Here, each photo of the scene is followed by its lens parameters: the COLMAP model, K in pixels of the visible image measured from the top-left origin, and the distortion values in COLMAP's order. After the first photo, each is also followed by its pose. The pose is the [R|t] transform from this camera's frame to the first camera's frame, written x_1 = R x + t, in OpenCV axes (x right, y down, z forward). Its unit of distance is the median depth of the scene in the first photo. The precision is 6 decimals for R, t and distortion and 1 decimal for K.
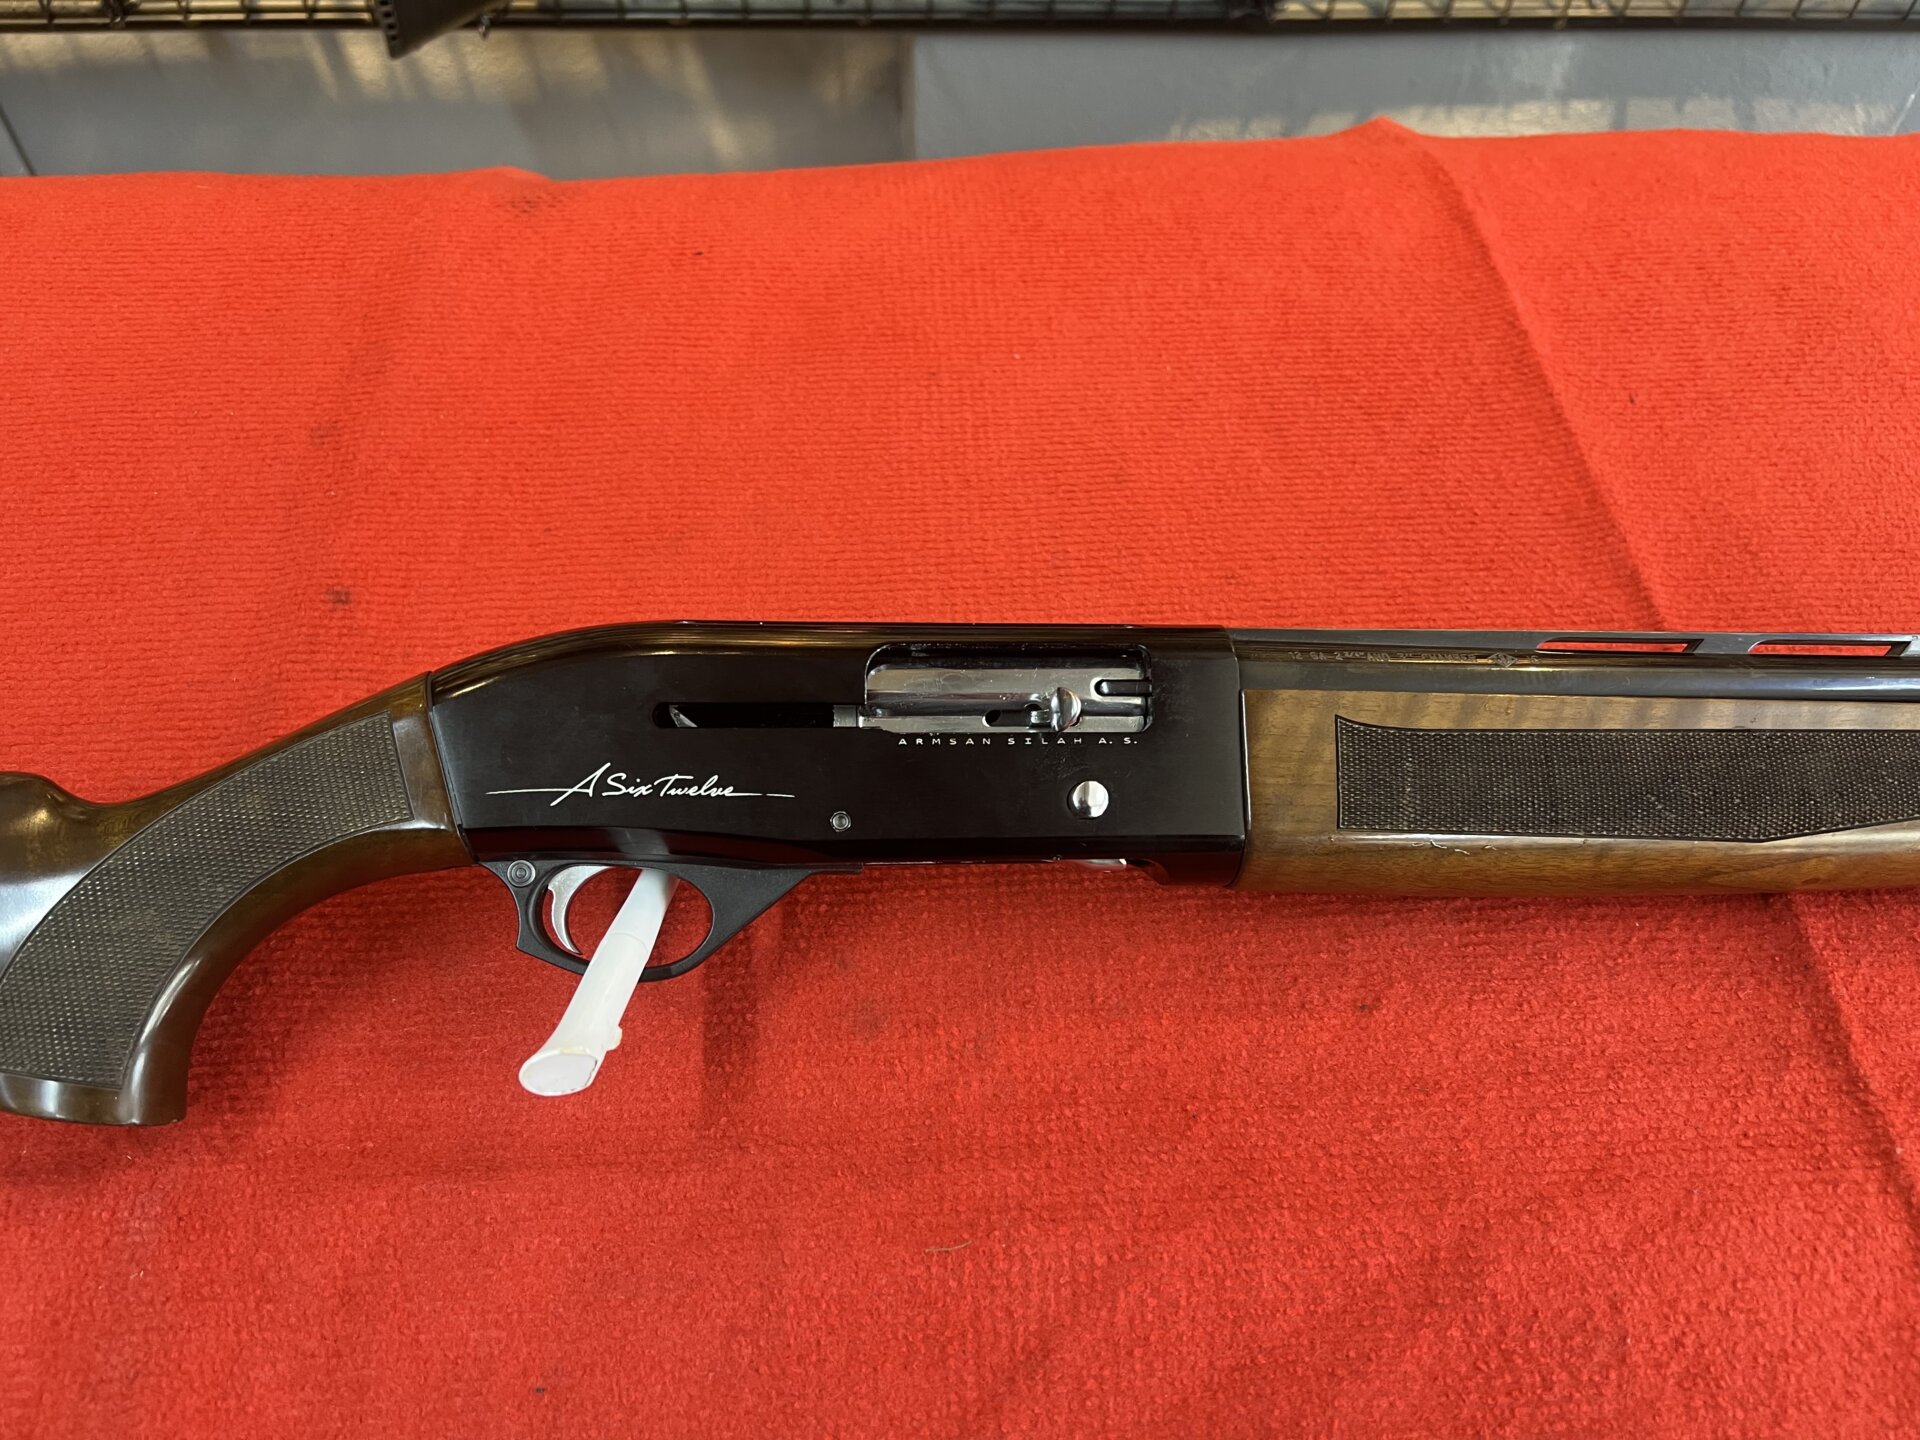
lens RADIAL K [[1470.6, 0, 951.7], [0, 1470.6, 738.3], [0, 0, 1]] dist [0.026924, -0.043623]
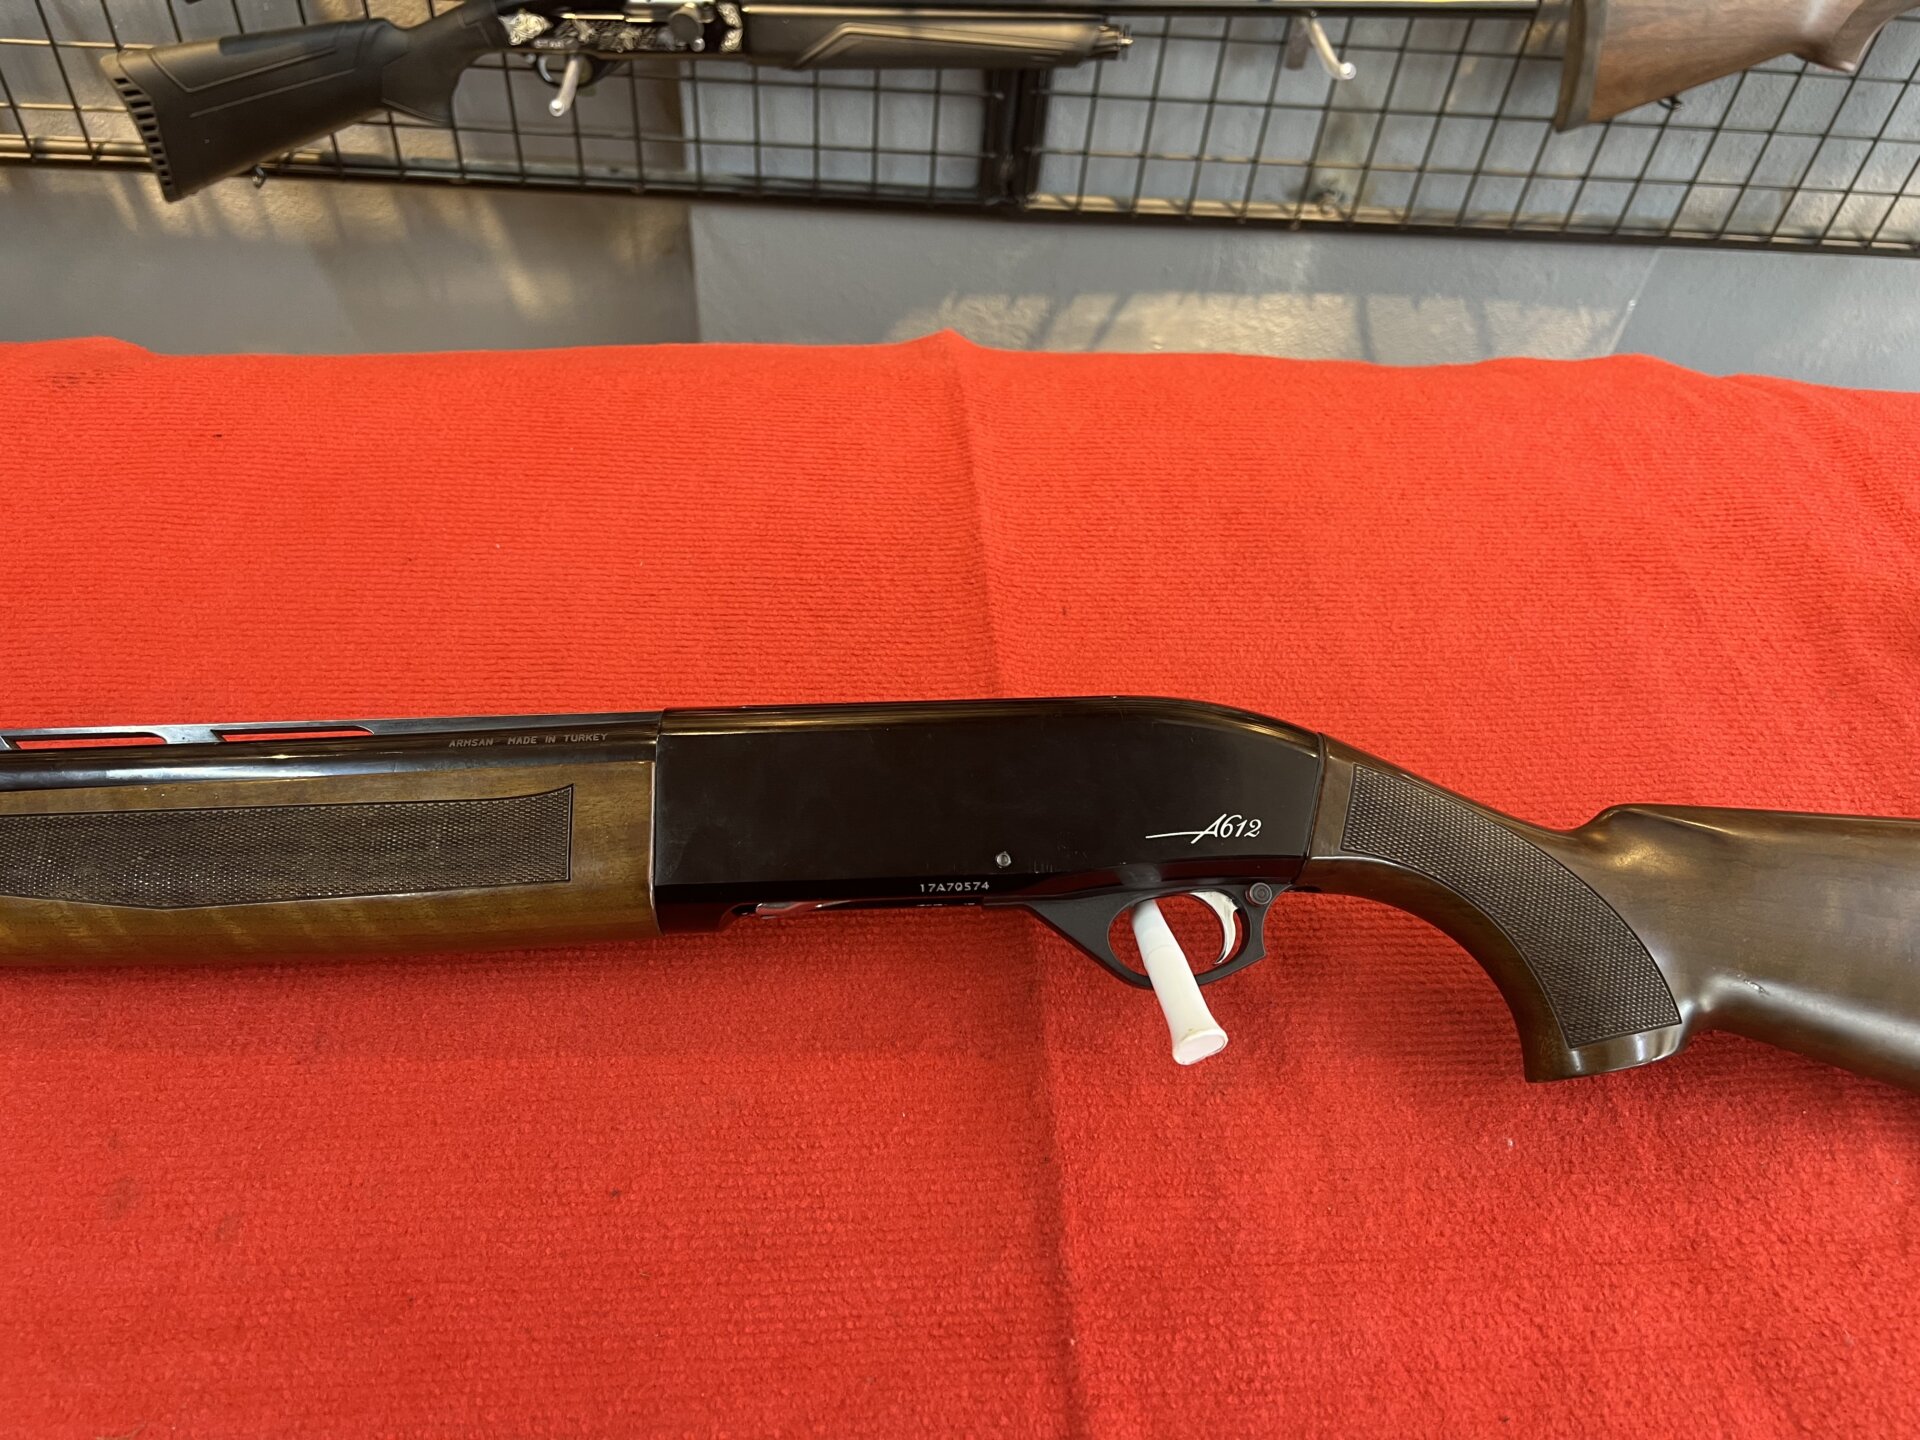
lens RADIAL K [[1471.4, 0, 968.3], [0, 1471.4, 728.8], [0, 0, 1]] dist [0.031317, -0.047260]
pose [[0.998250, 0.035177, 0.047539, 0.479632], [-0.030979, 0.995785, -0.086322, -0.066392], [-0.050375, 0.084698, 0.995132, -0.097805]]
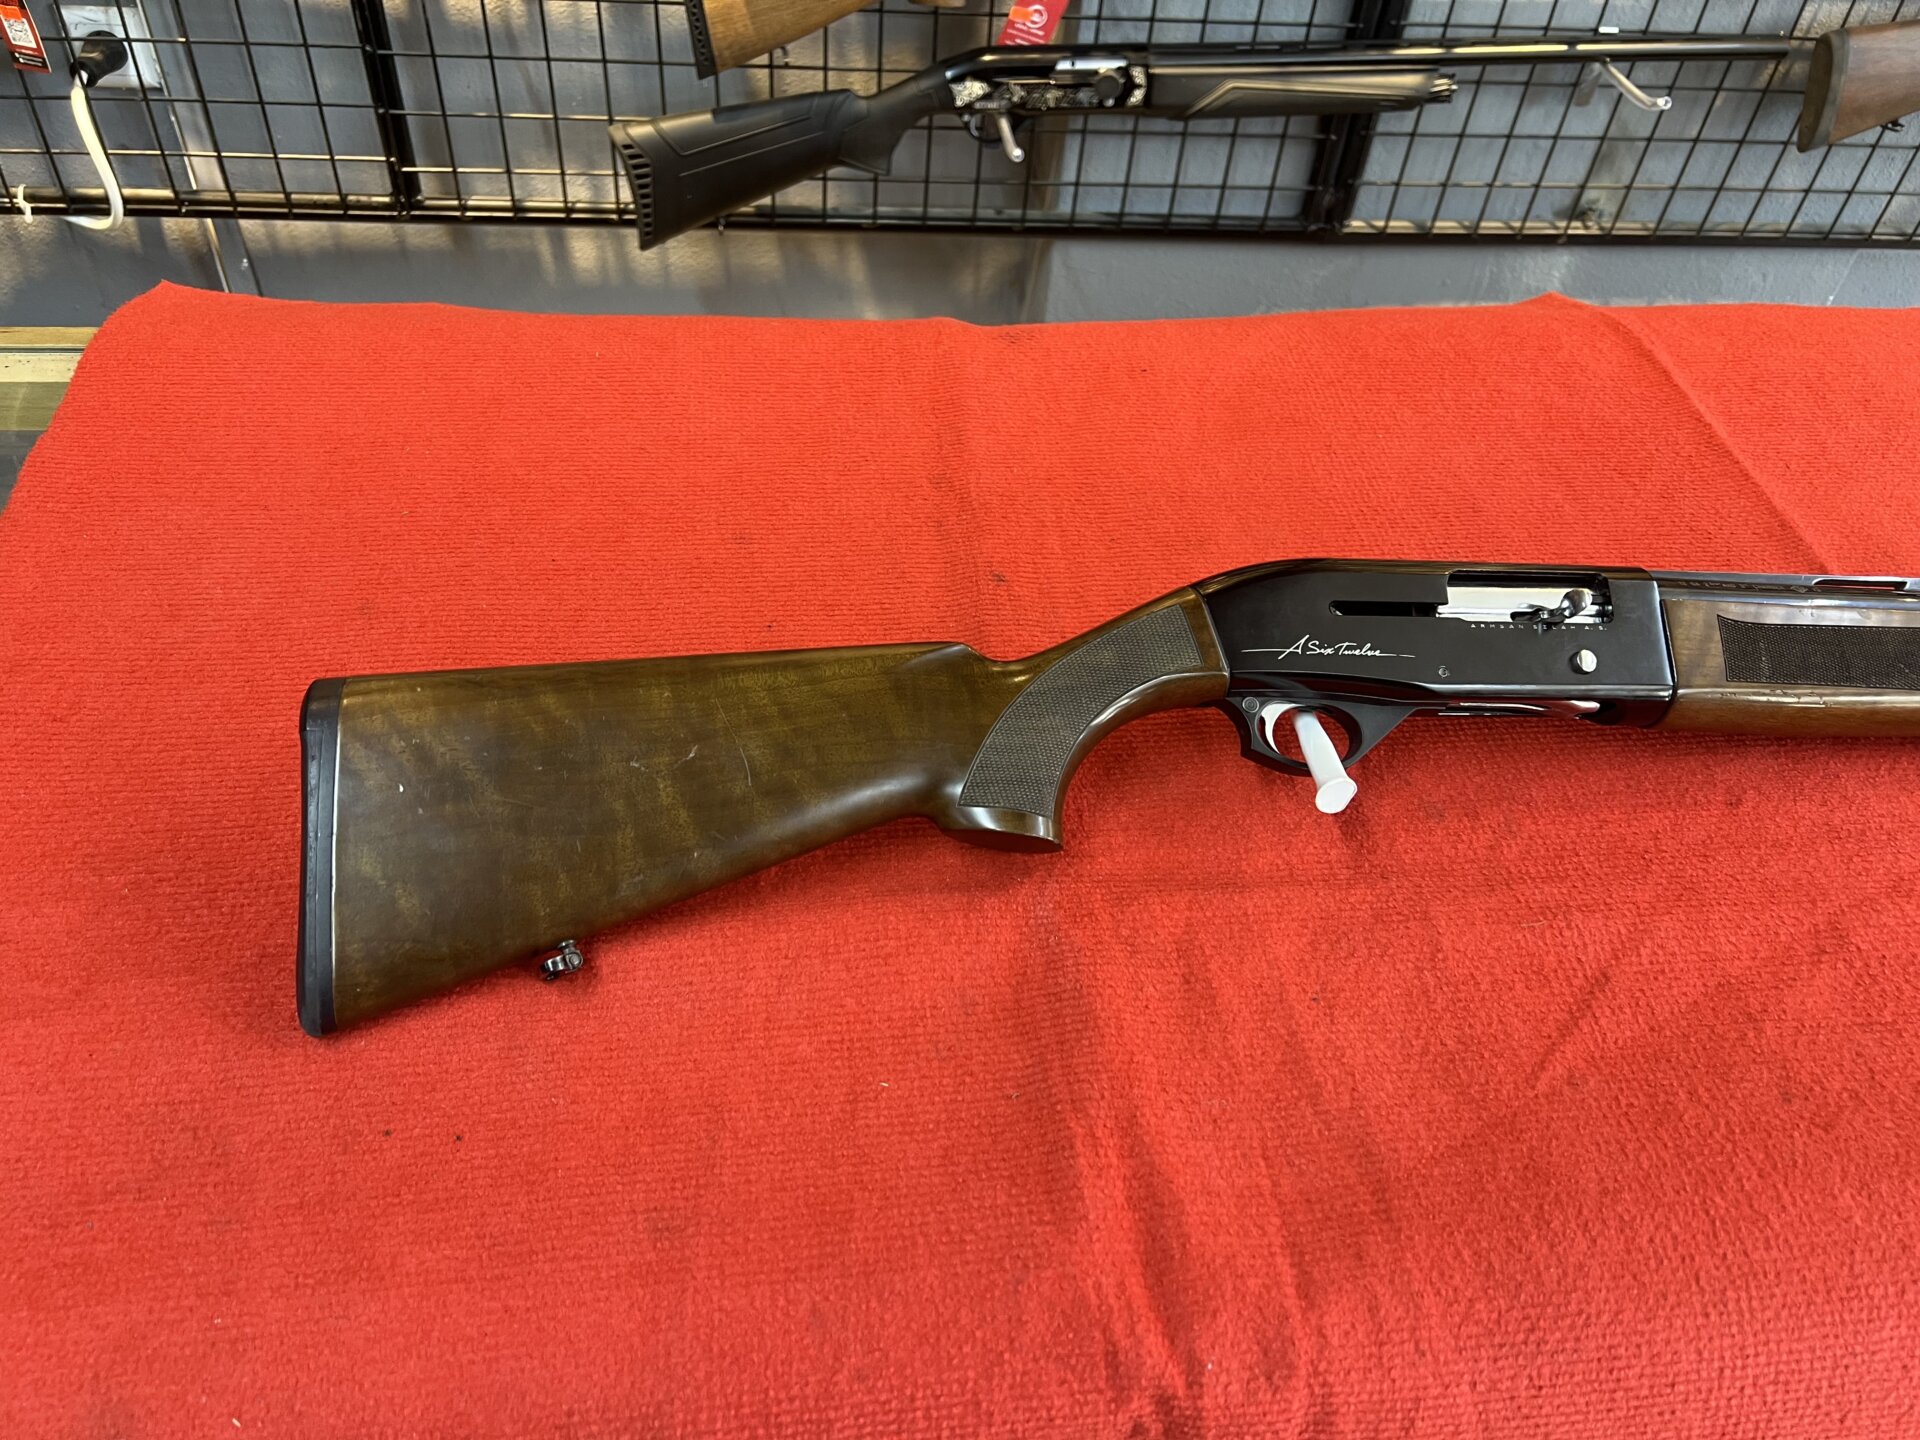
lens RADIAL K [[1455.7, 0, 958.3], [0, 1455.7, 733.9], [0, 0, 1]] dist [0.039656, -0.055101]
pose [[0.997523, -0.005778, 0.070110, -0.678177], [0.014626, 0.991877, -0.126359, 0.300798], [-0.068810, 0.127072, 0.989504, -0.528478]]
